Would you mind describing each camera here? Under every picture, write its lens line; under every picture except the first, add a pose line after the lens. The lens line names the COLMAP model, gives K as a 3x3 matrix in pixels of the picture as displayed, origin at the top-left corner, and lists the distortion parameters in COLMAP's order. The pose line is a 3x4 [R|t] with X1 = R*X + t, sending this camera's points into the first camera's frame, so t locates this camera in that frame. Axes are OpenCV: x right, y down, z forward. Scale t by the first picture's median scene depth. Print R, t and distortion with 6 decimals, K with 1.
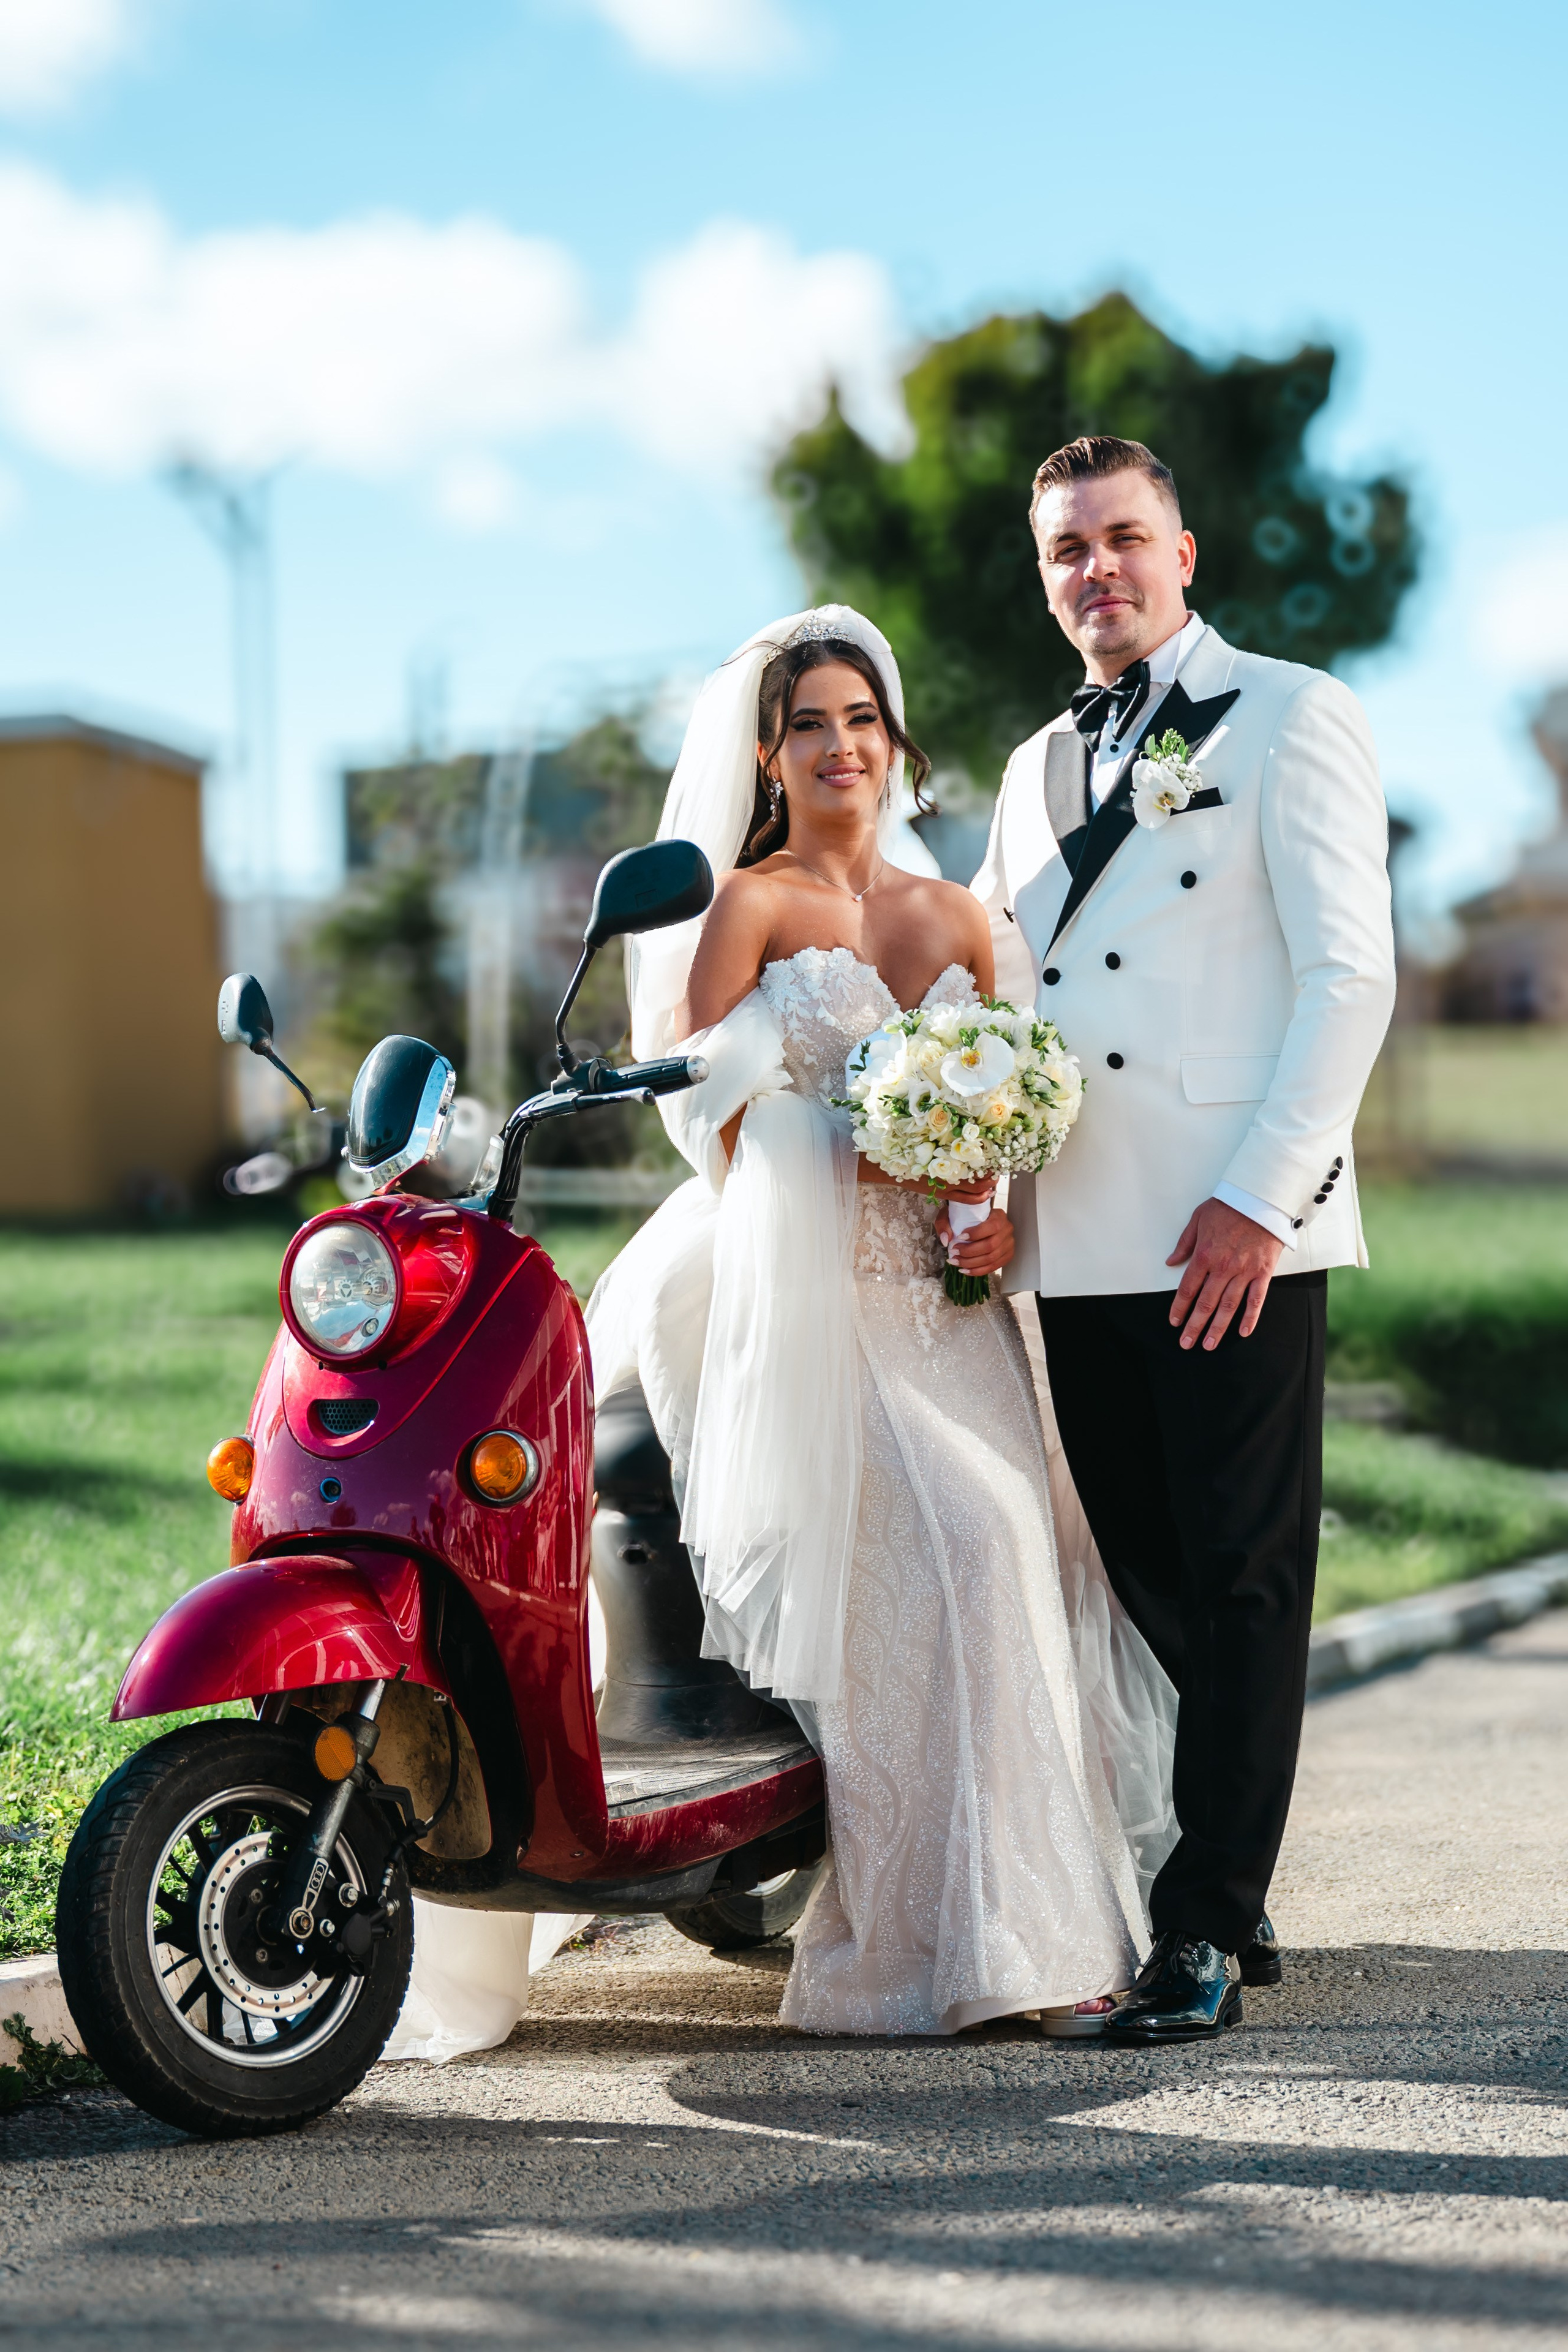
lens RADIAL K [[4955.7, 0, 828.4], [0, 4955.7, 1172.8], [0, 0, 1]] dist [-0.009926, 0.000000]
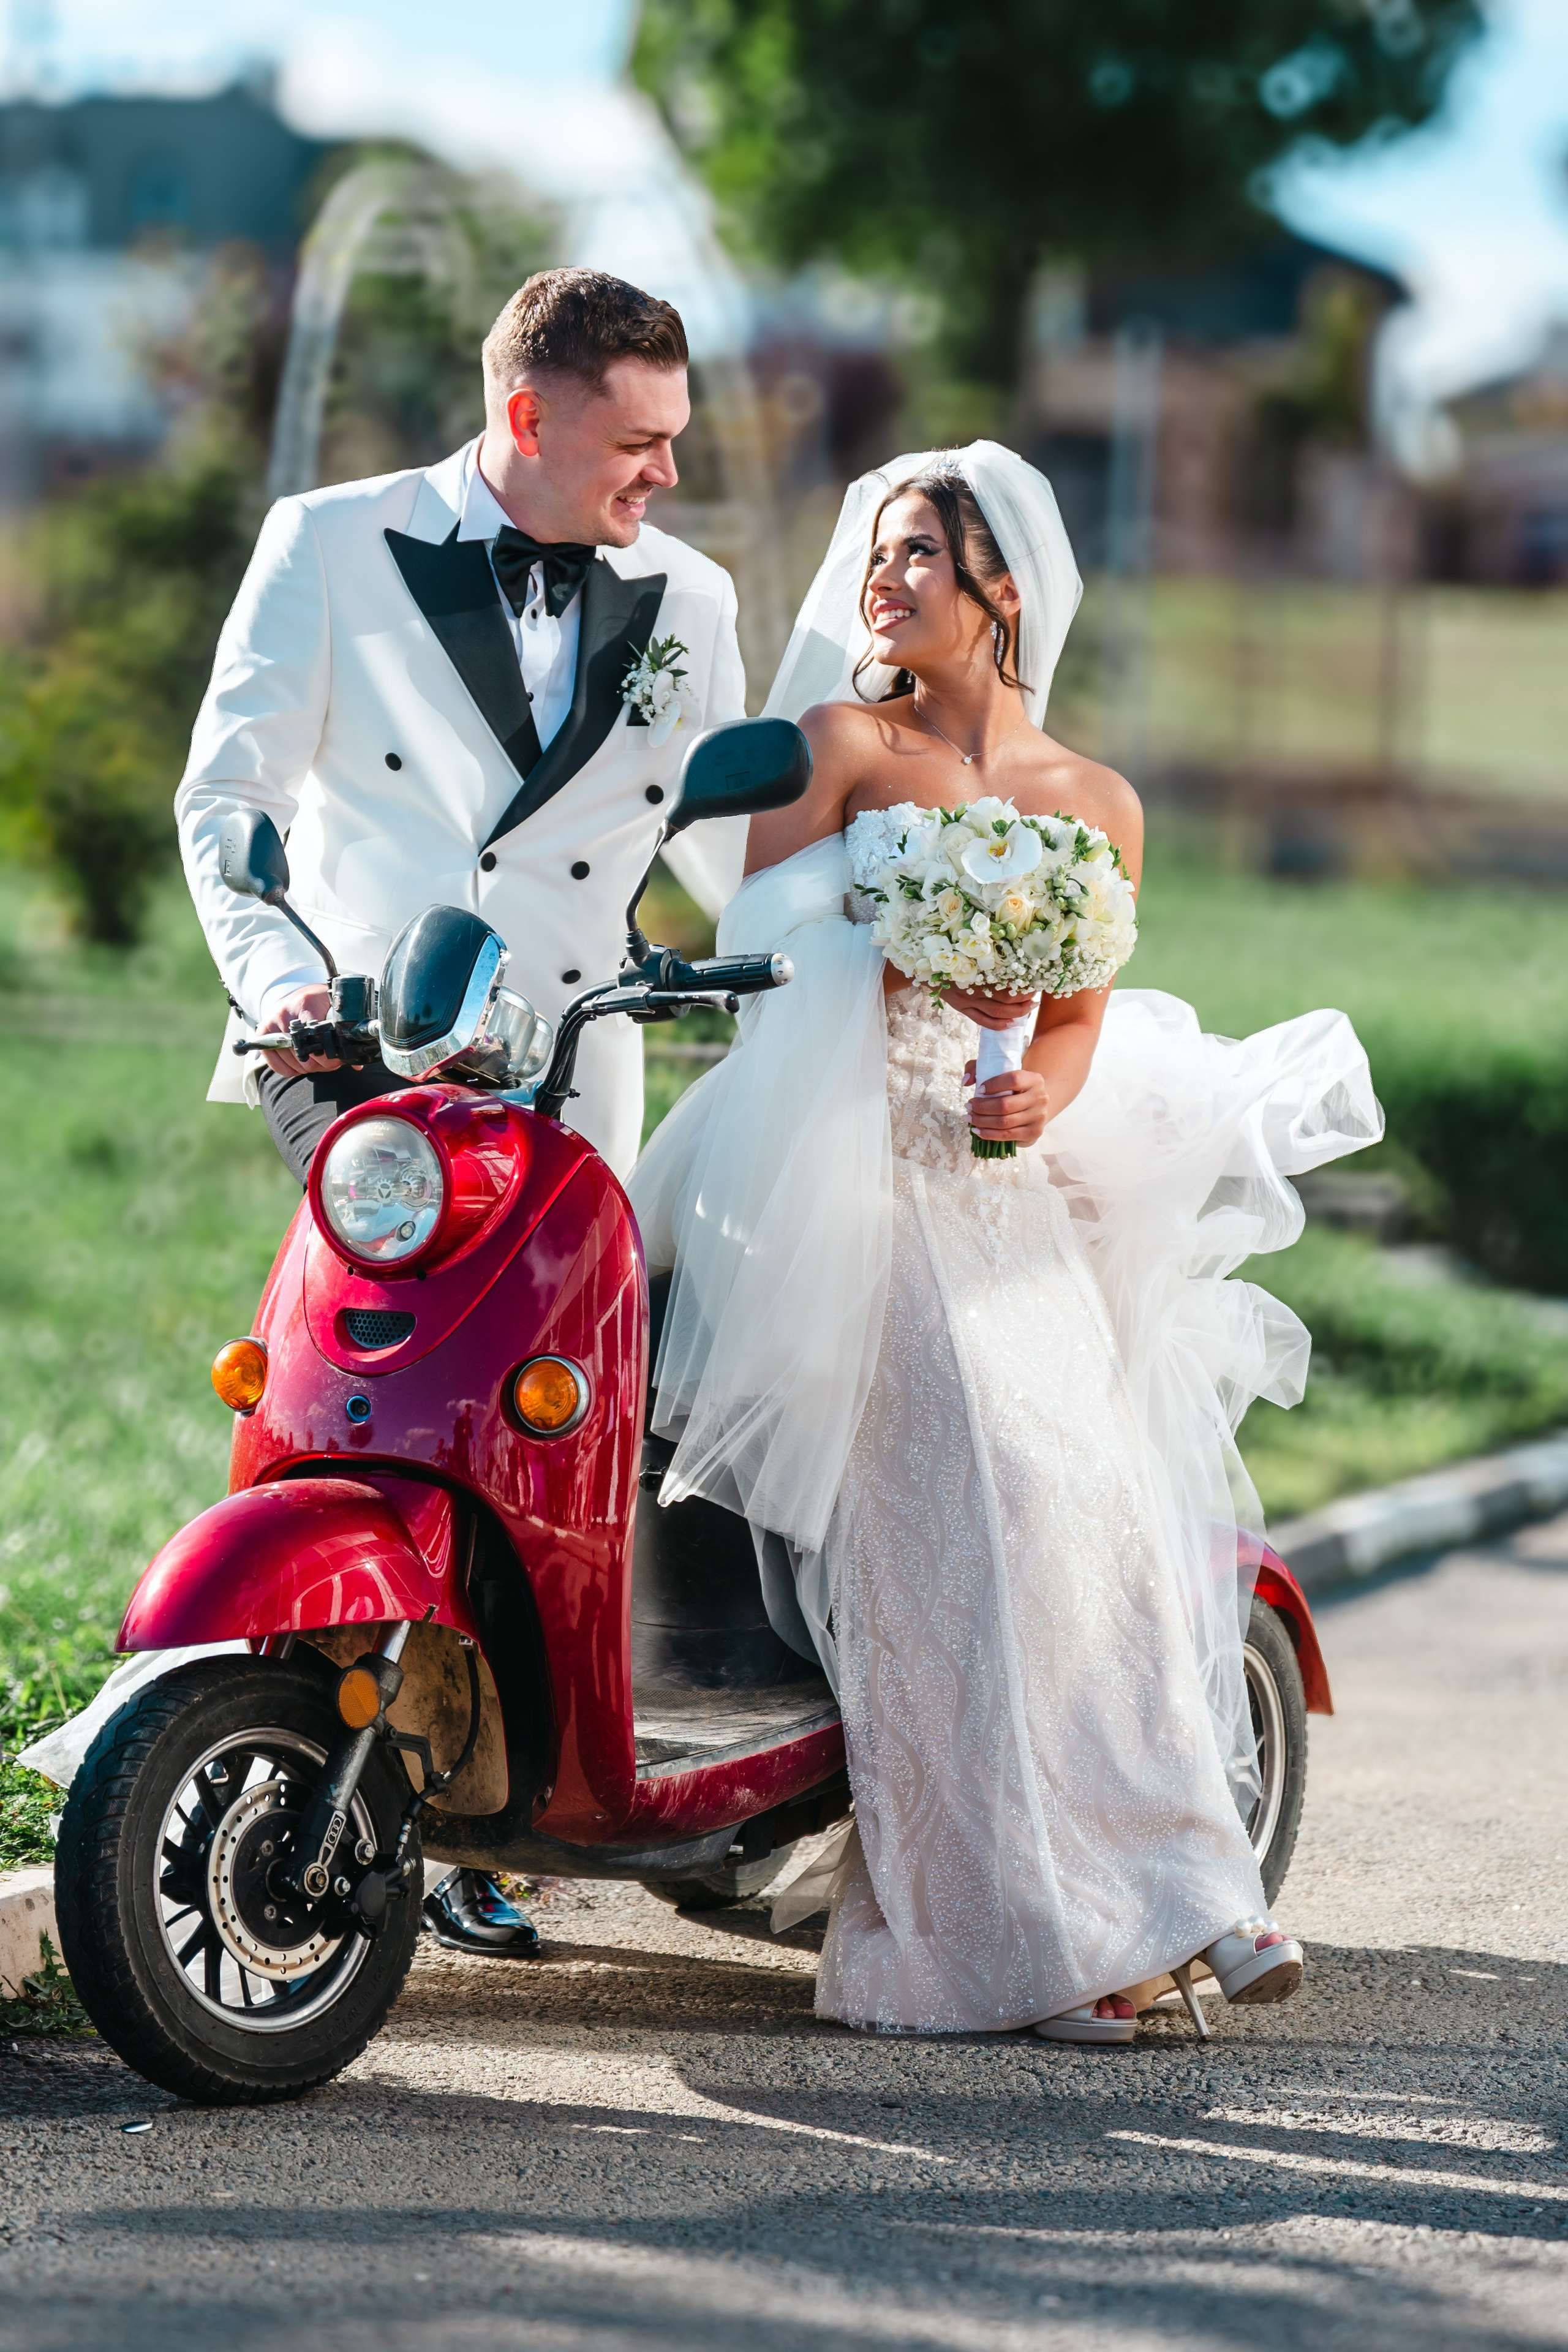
lens RADIAL K [[7280.5, 0, 778.6], [0, 7280.5, 1187.9], [0, 0, 1]] dist [0.015863, 0.000000]
pose [[0.997121, 0.060302, 0.045961, -0.087492], [-0.063496, 0.995415, 0.071531, -0.077790], [-0.041437, -0.074243, 0.996379, -0.339828]]
